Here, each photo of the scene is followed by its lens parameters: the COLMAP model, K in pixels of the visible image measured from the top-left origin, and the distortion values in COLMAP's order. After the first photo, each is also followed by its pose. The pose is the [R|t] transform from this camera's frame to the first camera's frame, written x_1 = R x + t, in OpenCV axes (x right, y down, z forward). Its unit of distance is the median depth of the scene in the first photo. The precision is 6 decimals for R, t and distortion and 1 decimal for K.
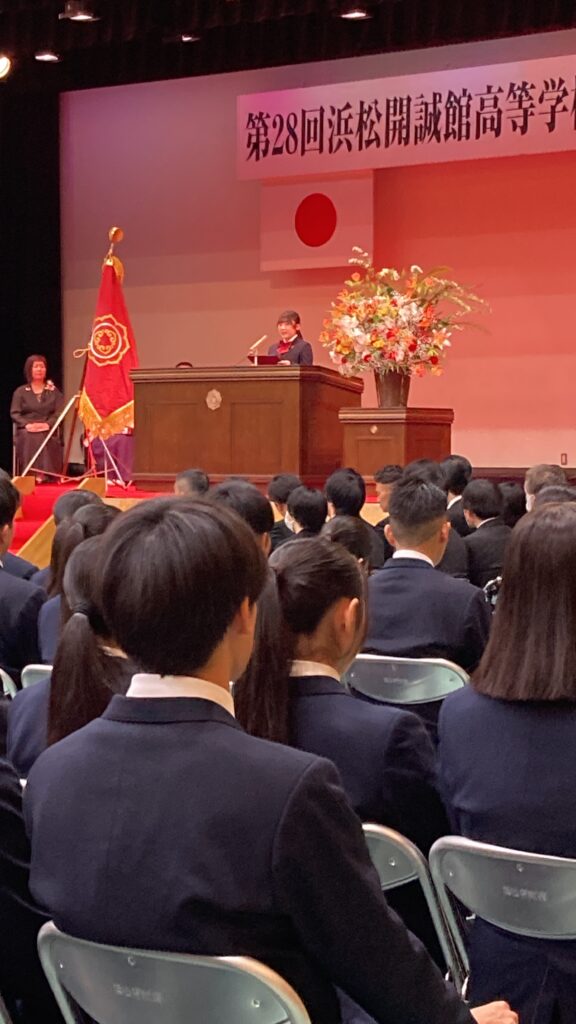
lens RADIAL K [[2446.1, 0, 288.0], [0, 2446.1, 512.0], [0, 0, 1]] dist [0.205820, 0.229433]
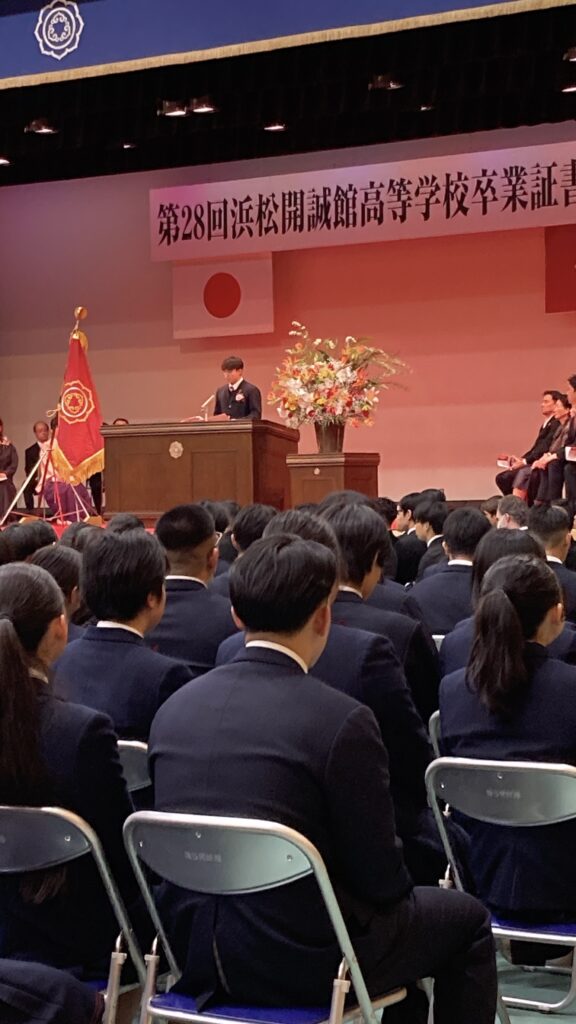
lens RADIAL K [[2305.3, 0, 288.0], [0, 2305.3, 512.0], [0, 0, 1]] dist [0.325810, 0.026860]
pose [[0.994381, -0.025442, 0.102760, -0.079222], [0.027139, 0.999517, -0.015146, 0.002721], [-0.102325, 0.017849, 0.994591, -0.111482]]
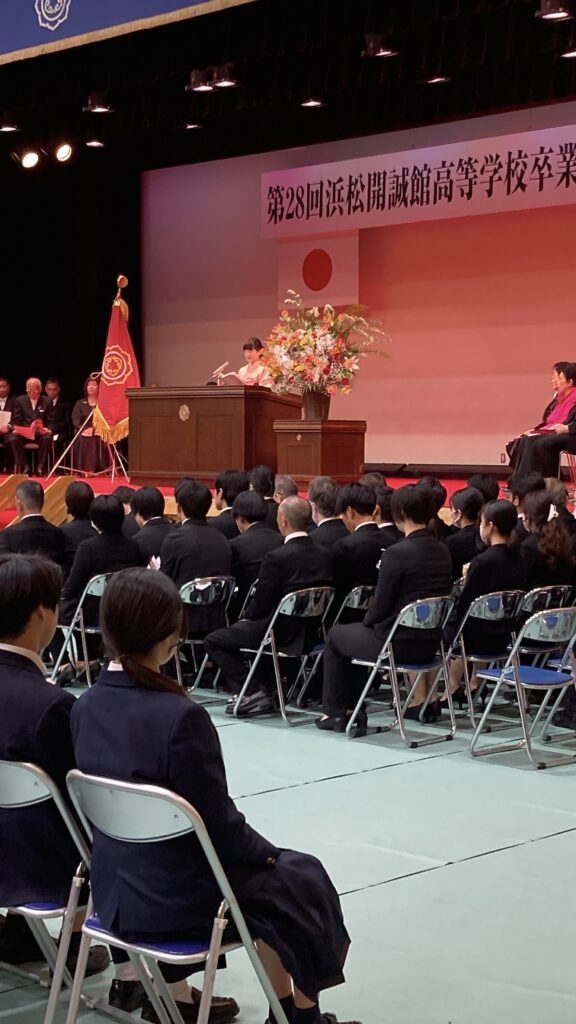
lens RADIAL K [[1725.9, 0, 288.0], [0, 1725.9, 512.0], [0, 0, 1]] dist [0.198457, -0.223478]
pose [[0.994214, 0.006831, -0.107198, 0.100423], [-0.005034, 0.999842, 0.017022, -0.008903], [0.107297, -0.016383, 0.994092, 0.107168]]
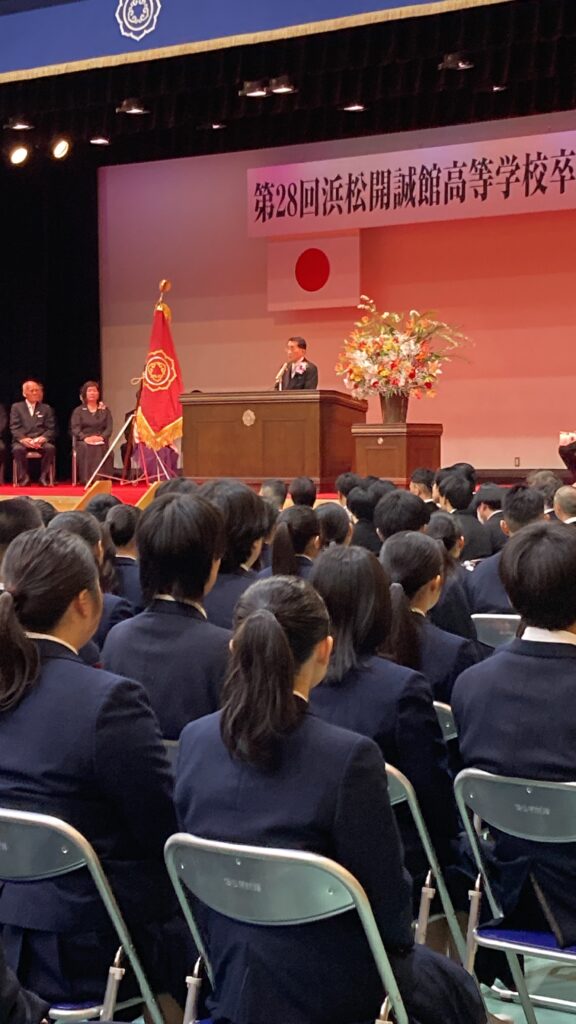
lens RADIAL K [[2085.2, 0, 281.4], [0, 2085.2, 510.6], [0, 0, 1]] dist [0.278262, -0.129443]
pose [[0.999572, -0.010016, 0.027500, -0.037149], [0.009920, 0.999944, 0.003604, -0.001860], [-0.027535, -0.003329, 0.999615, -0.057628]]
